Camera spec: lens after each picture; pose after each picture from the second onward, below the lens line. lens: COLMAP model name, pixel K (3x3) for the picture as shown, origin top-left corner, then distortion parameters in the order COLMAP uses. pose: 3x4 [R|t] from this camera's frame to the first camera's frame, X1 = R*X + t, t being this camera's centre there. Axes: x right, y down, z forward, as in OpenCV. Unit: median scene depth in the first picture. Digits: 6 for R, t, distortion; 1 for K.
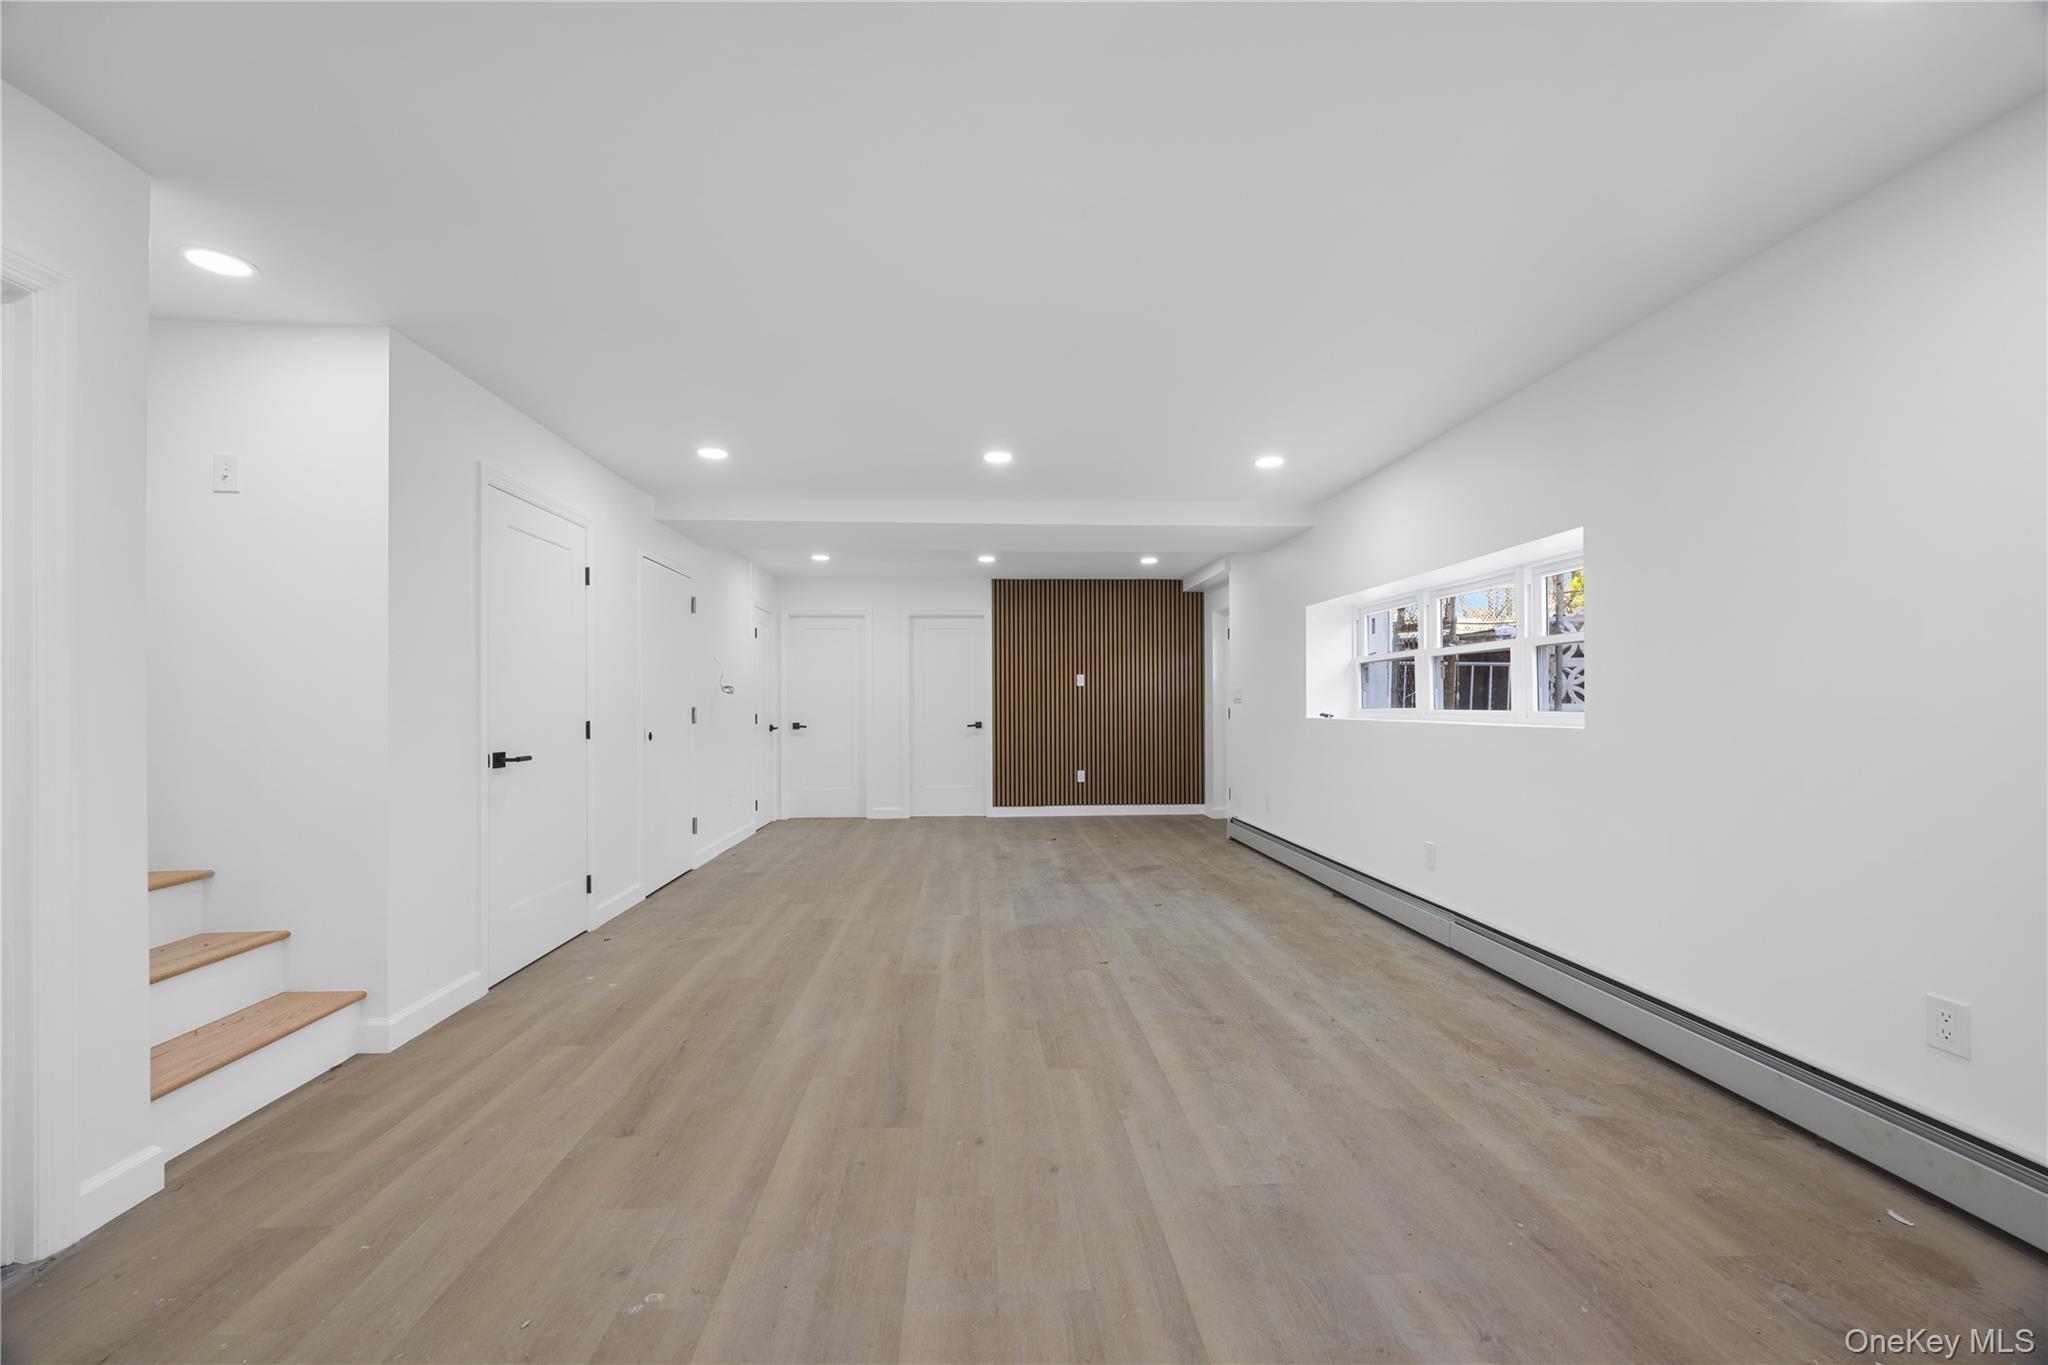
lens RADIAL K [[791.3, 0, 1022.9], [0, 791.3, 689.9], [0, 0, 1]] dist [-0.002018, 0.000065]
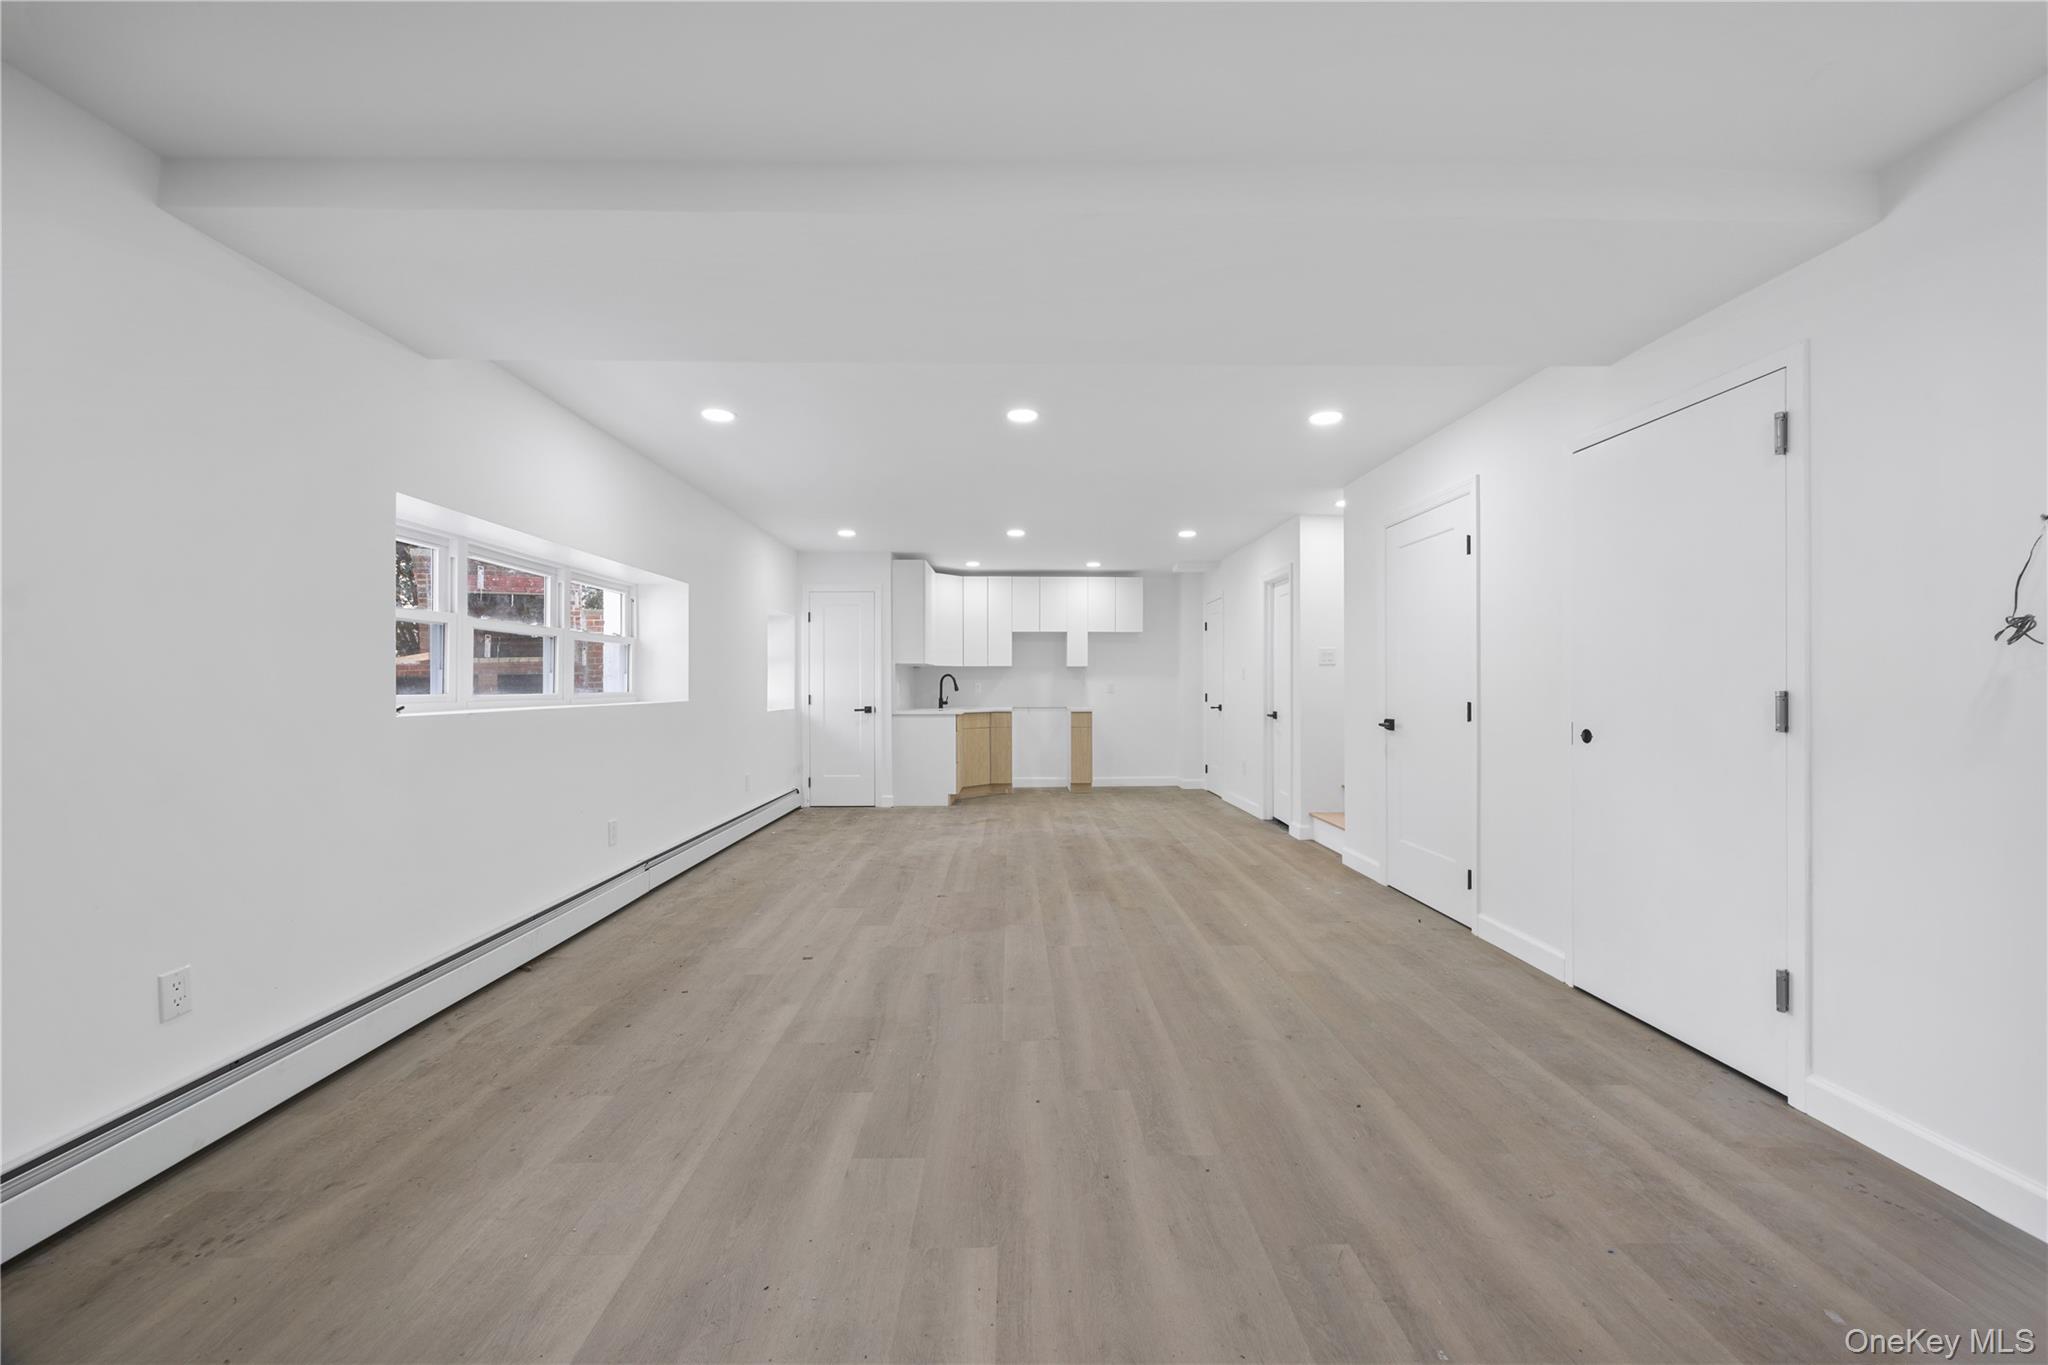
lens RADIAL K [[791.3, 0, 1023.8], [0, 791.3, 686.4], [0, 0, 1]] dist [-0.002018, 0.000065]
pose [[-0.998830, 0.004115, 0.048190, -0.075123], [0.003326, 0.999859, -0.016441, 0.033843], [-0.048251, -0.016261, -0.998703, 1.926956]]
